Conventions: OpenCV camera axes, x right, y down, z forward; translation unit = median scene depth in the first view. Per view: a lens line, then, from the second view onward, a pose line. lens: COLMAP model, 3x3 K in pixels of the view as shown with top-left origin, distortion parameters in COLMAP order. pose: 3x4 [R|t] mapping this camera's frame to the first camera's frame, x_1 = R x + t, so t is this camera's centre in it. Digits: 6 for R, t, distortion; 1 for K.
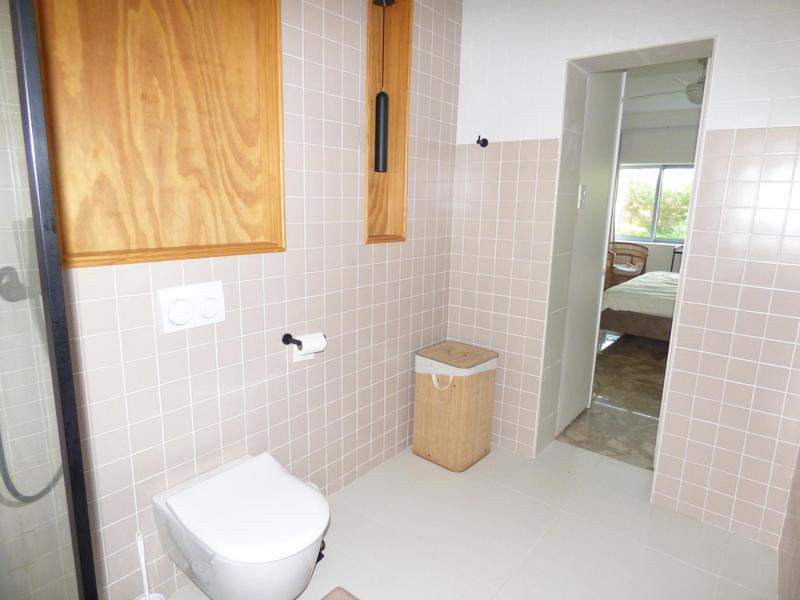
lens RADIAL K [[476.6, 0, 400.1], [0, 476.6, 293.2], [0, 0, 1]] dist [-0.017268, 0.001231]
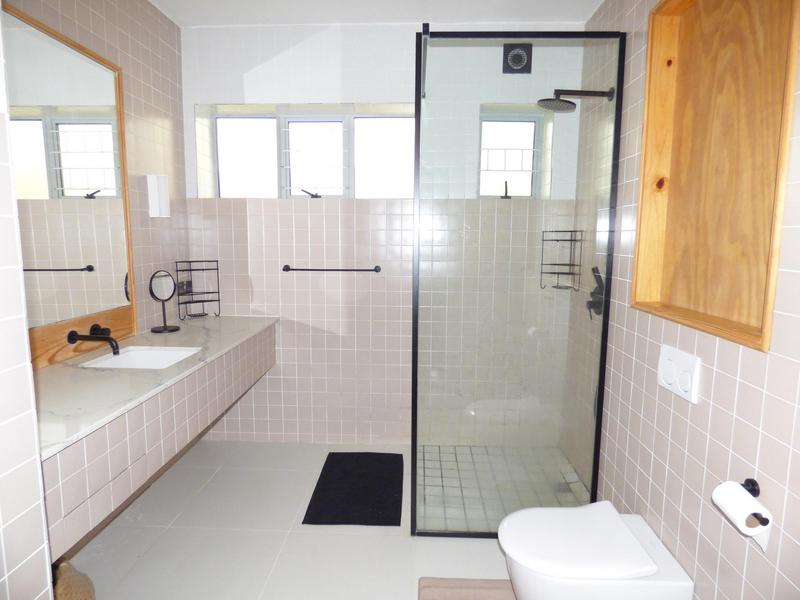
lens RADIAL K [[476.6, 0, 400.7], [0, 476.6, 297.6], [0, 0, 1]] dist [-0.017268, 0.001231]
pose [[-0.801857, 0.031158, -0.596704, 0.619042], [-0.159499, 0.951241, 0.264007, -0.290650], [0.575835, 0.306870, -0.757790, 1.380129]]
